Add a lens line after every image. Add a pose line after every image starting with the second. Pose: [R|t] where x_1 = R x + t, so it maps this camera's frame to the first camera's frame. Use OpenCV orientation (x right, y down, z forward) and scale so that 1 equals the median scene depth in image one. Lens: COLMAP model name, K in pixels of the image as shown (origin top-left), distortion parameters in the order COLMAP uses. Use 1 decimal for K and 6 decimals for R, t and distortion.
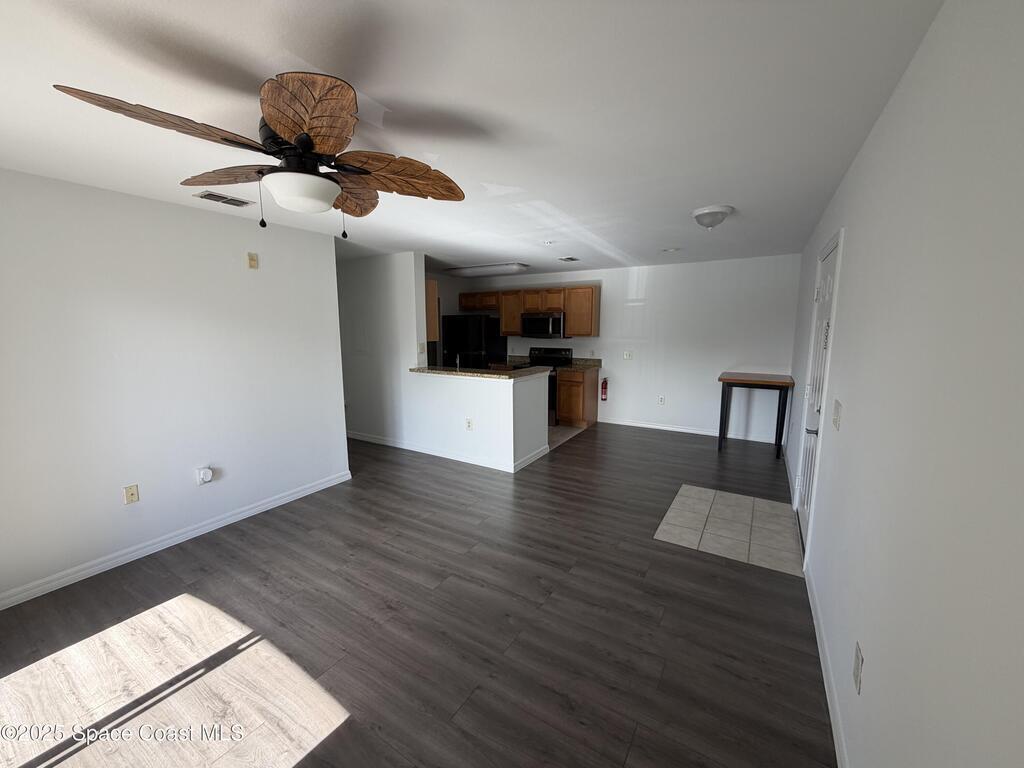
lens RADIAL K [[410.5, 0, 510.1], [0, 410.5, 382.7], [0, 0, 1]] dist [-0.000828, -0.000069]
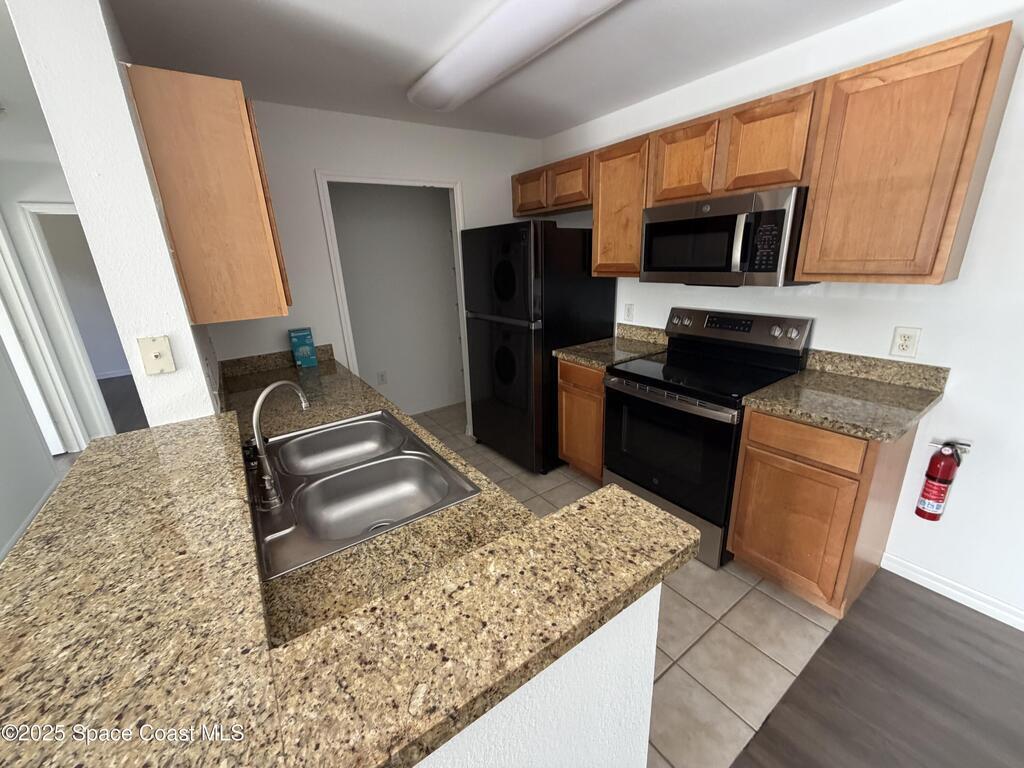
lens RADIAL K [[403.7, 0, 511.1], [0, 403.7, 382.1], [0, 0, 1]] dist [-0.012998, -0.000108]
pose [[0.914050, 0.085549, -0.396476, 0.129870], [-0.014609, 0.983813, 0.178599, -0.162314], [0.405338, -0.157457, 0.900505, 1.196410]]
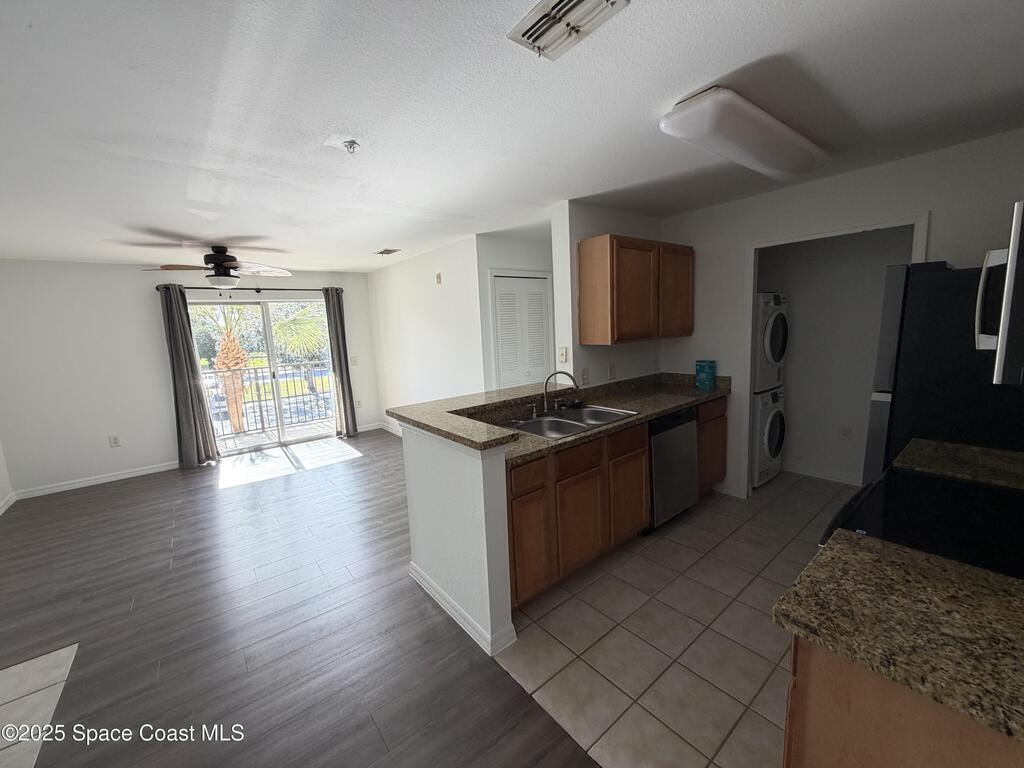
lens RADIAL K [[410.5, 0, 510.1], [0, 410.5, 382.7], [0, 0, 1]] dist [-0.000828, -0.000069]
pose [[-0.340996, 0.154898, -0.927216, 0.581835], [-0.082311, 0.977624, 0.193590, -0.221927], [0.936454, 0.142333, -0.320616, 1.583946]]
